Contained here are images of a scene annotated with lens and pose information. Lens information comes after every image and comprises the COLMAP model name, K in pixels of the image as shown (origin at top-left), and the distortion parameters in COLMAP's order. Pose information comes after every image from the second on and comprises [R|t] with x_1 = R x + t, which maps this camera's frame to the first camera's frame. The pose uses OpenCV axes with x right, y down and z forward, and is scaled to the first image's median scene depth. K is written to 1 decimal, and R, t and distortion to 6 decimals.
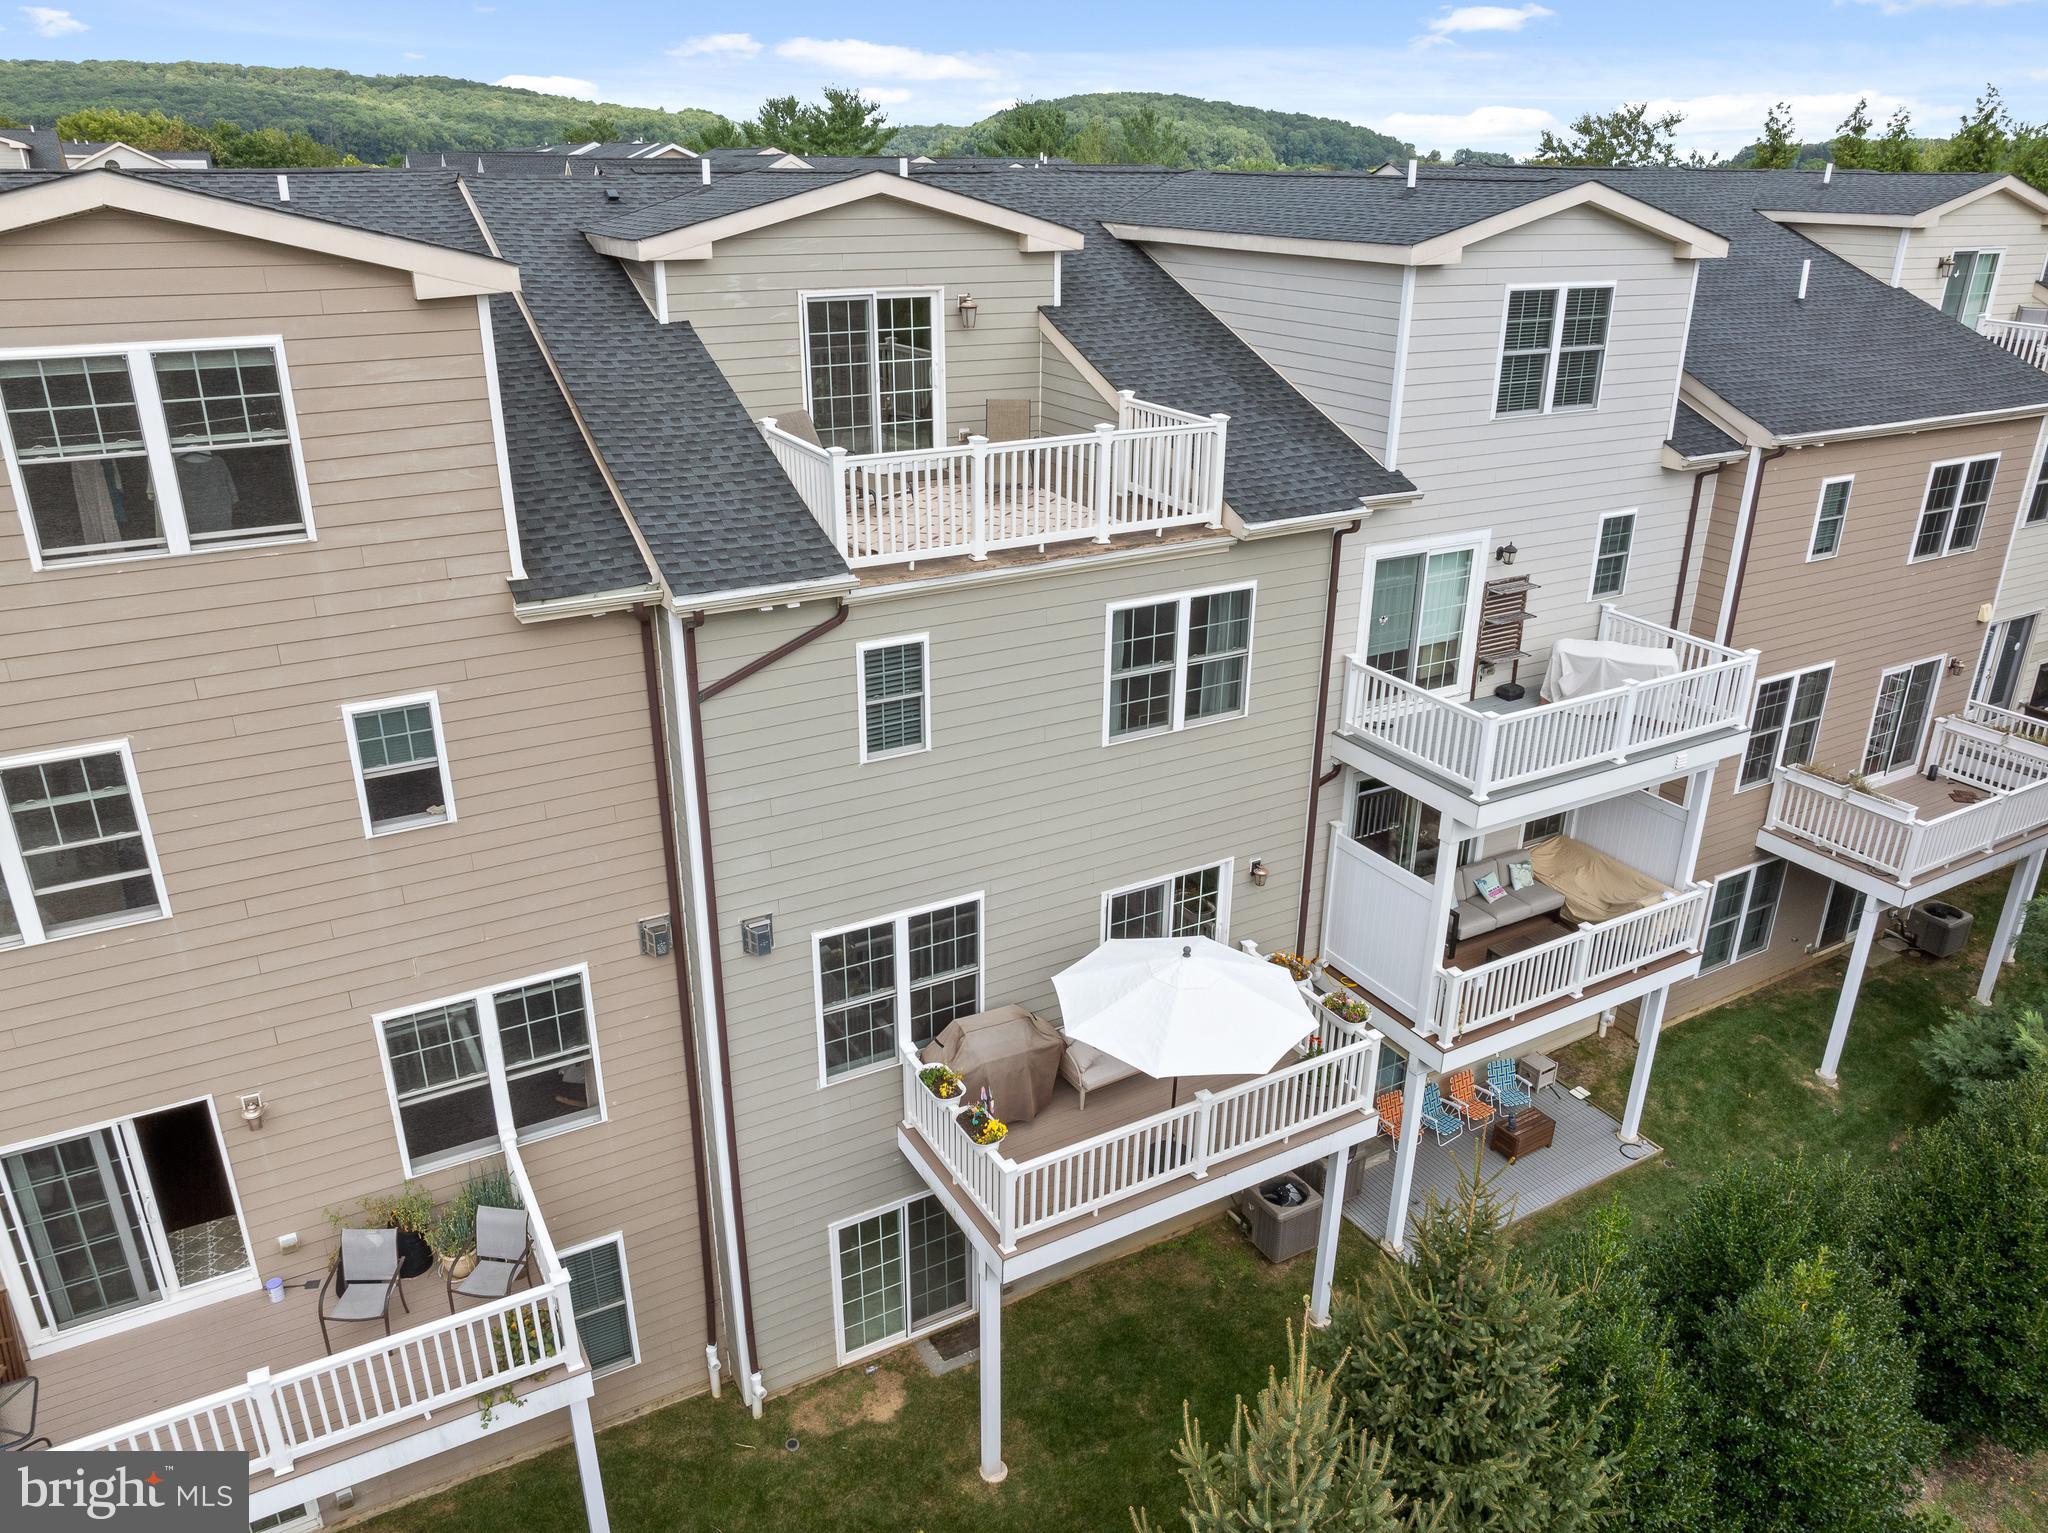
lens RADIAL K [[1443.4, 0, 1032.7], [0, 1443.4, 763.9], [0, 0, 1]] dist [-0.057655, 0.033831]
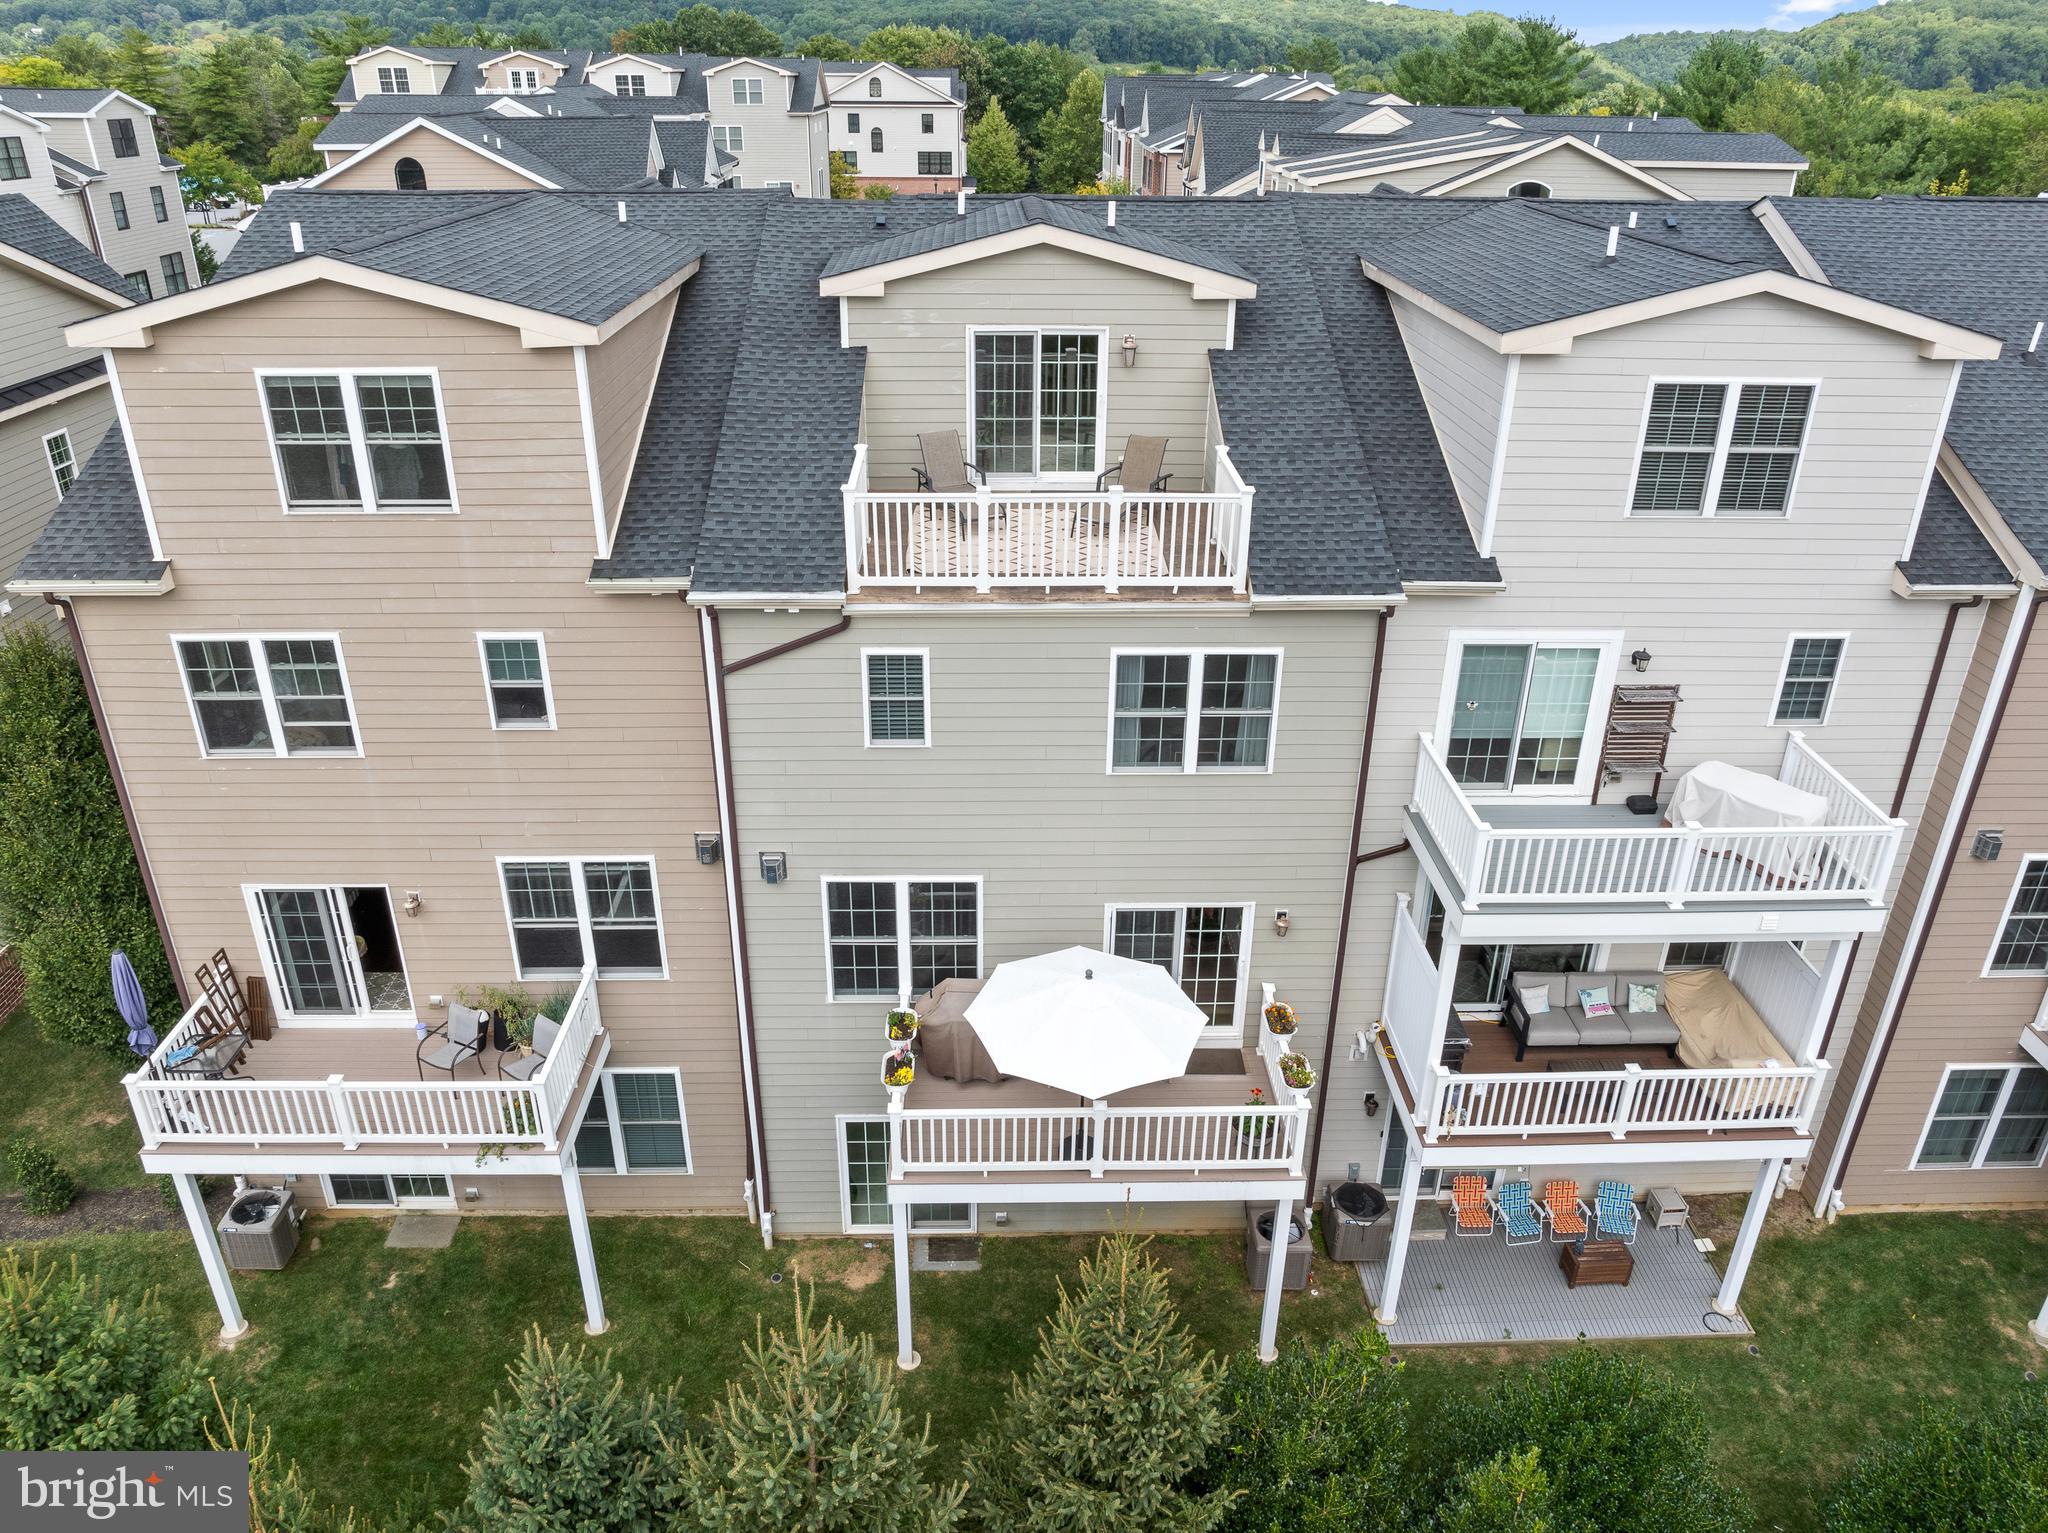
lens RADIAL K [[1443.4, 0, 1032.7], [0, 1443.4, 763.9], [0, 0, 1]] dist [-0.057655, 0.033831]
pose [[0.883183, 0.209196, -0.419792, 0.474529], [-0.185011, 0.977833, 0.098049, -0.121045], [0.430998, -0.008929, 0.902309, -0.009437]]
